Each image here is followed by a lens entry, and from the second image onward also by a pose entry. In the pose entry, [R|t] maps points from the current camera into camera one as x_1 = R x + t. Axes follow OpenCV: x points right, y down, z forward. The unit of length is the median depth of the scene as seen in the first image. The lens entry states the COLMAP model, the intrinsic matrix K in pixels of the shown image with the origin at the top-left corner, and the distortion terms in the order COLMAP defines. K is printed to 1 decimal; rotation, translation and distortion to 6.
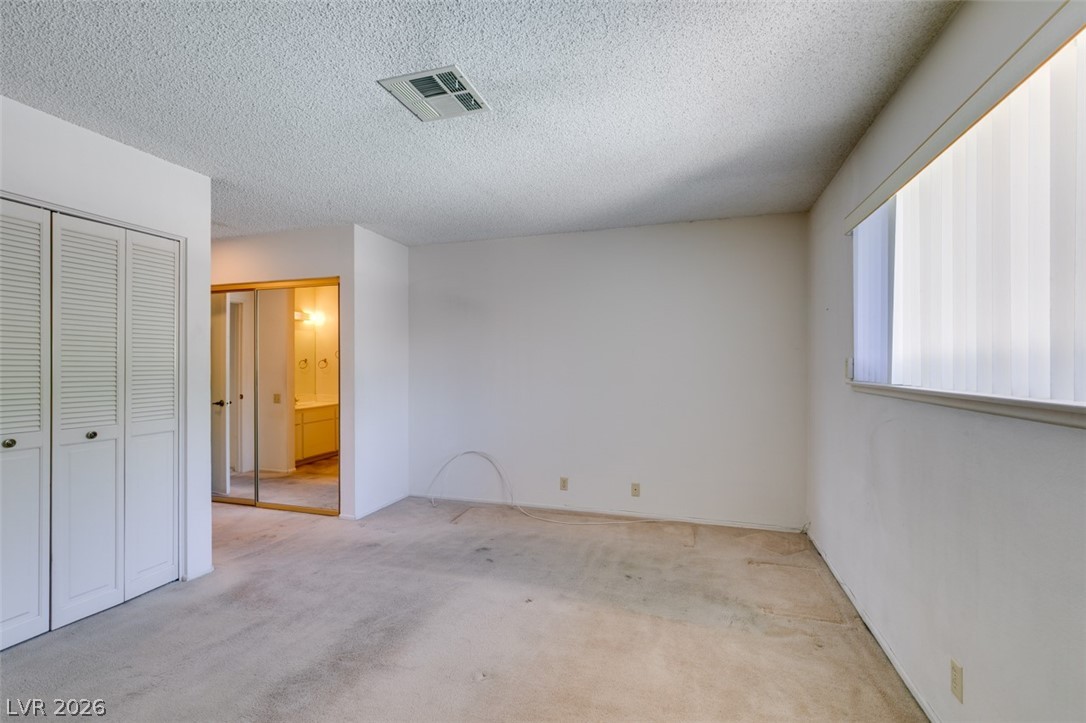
lens RADIAL K [[485.5, 0, 539.7], [0, 485.5, 371.1], [0, 0, 1]] dist [0.008306, -0.002021]
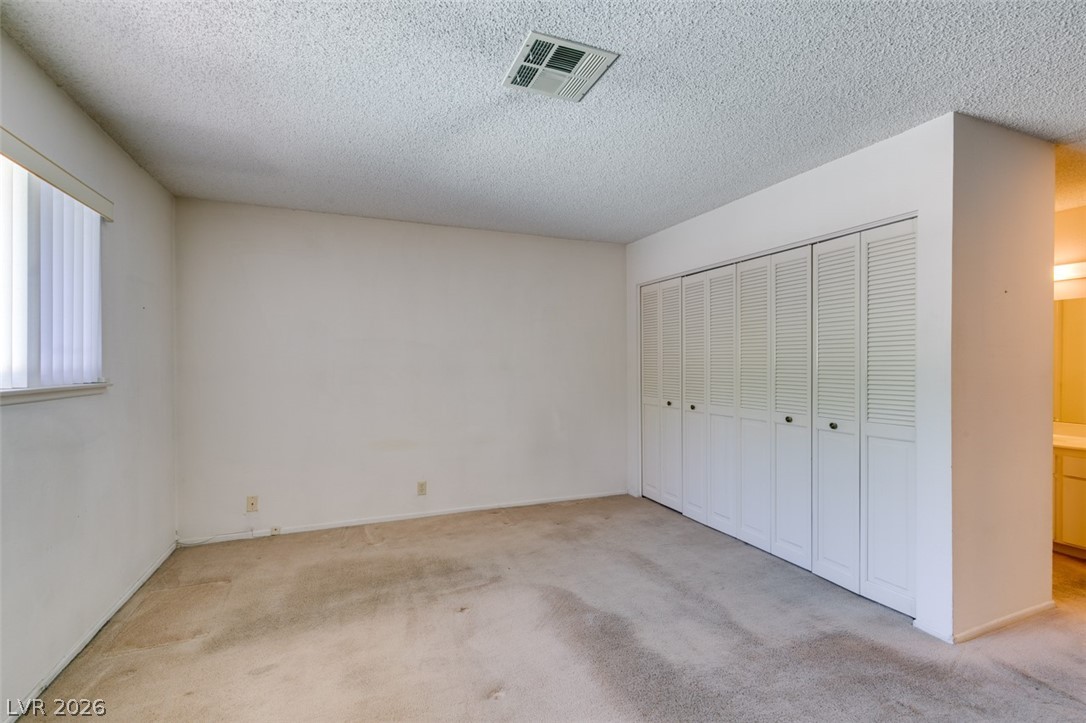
lens RADIAL K [[485.5, 0, 544.2], [0, 485.5, 362.1], [0, 0, 1]] dist [0.008306, -0.002021]
pose [[-0.757639, 0.000089, -0.652674, 0.333993], [0.004797, 0.999974, -0.005432, -0.015850], [0.652656, -0.007247, -0.757620, 1.384365]]
